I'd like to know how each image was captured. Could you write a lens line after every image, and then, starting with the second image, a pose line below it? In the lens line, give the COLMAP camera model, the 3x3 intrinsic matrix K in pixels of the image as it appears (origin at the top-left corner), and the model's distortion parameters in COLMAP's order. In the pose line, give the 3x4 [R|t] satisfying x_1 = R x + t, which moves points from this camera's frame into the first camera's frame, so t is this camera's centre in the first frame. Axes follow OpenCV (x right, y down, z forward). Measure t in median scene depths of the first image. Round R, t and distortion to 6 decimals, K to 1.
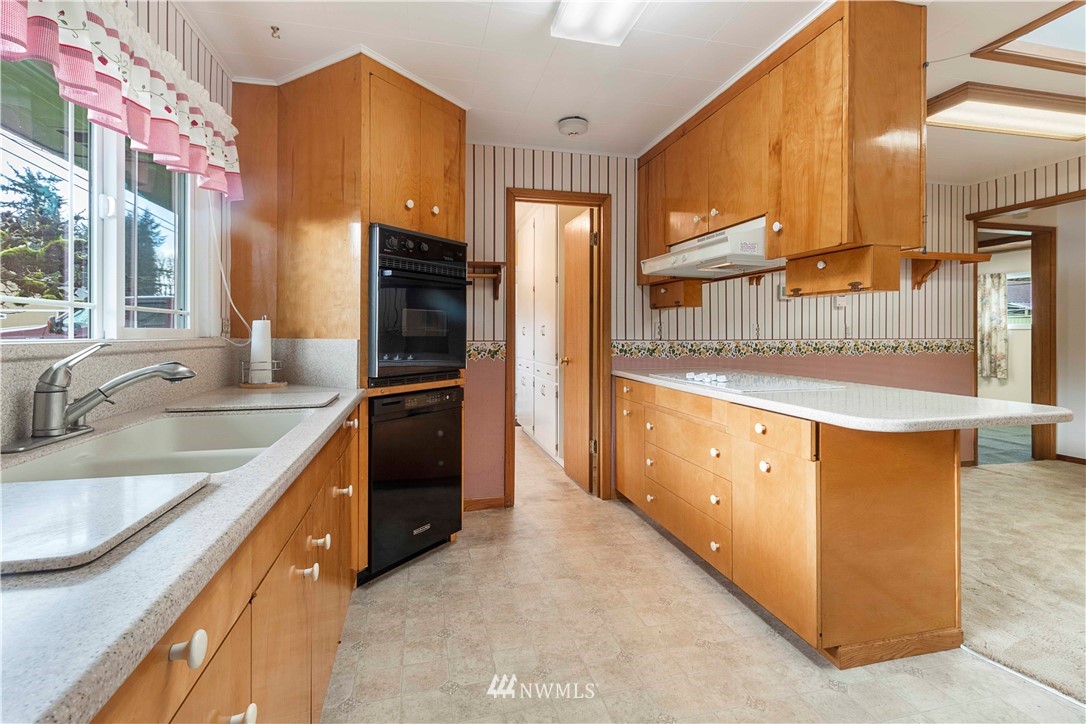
lens RADIAL K [[512.1, 0, 550.6], [0, 512.1, 338.9], [0, 0, 1]] dist [-0.002806, -0.000622]
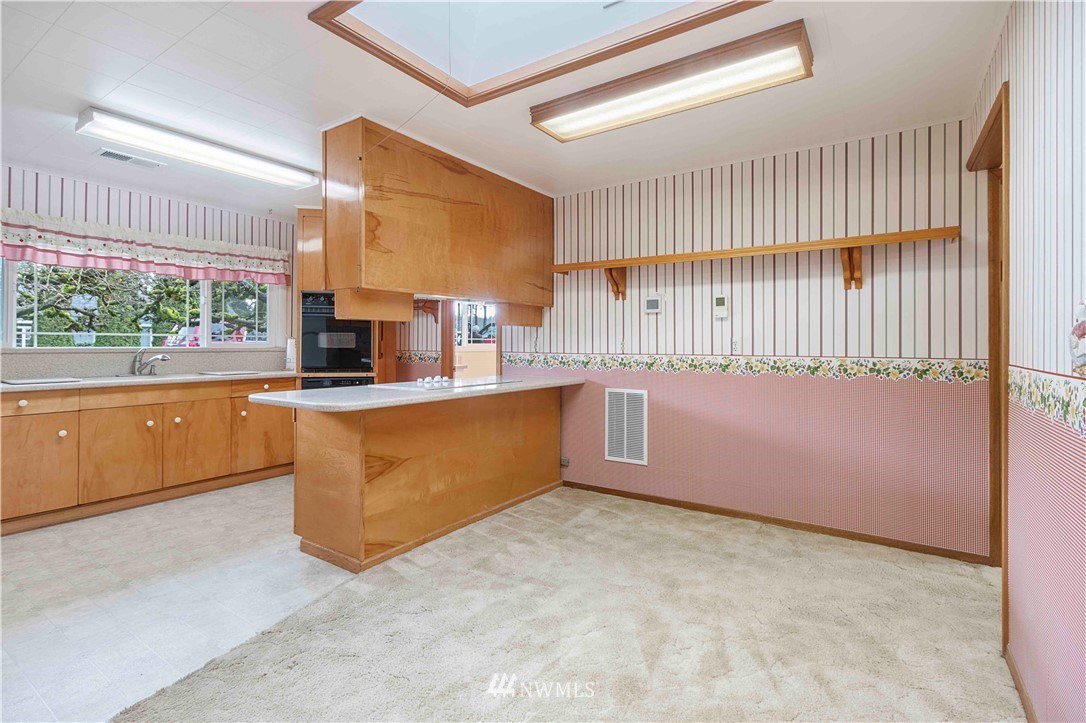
lens RADIAL K [[512.1, 0, 550.6], [0, 512.1, 338.4], [0, 0, 1]] dist [-0.002806, -0.000622]
pose [[0.668348, -0.006022, -0.743824, 0.980032], [-0.014083, 0.999686, -0.020747, -0.005852], [0.743715, 0.024341, 0.668053, 0.204219]]
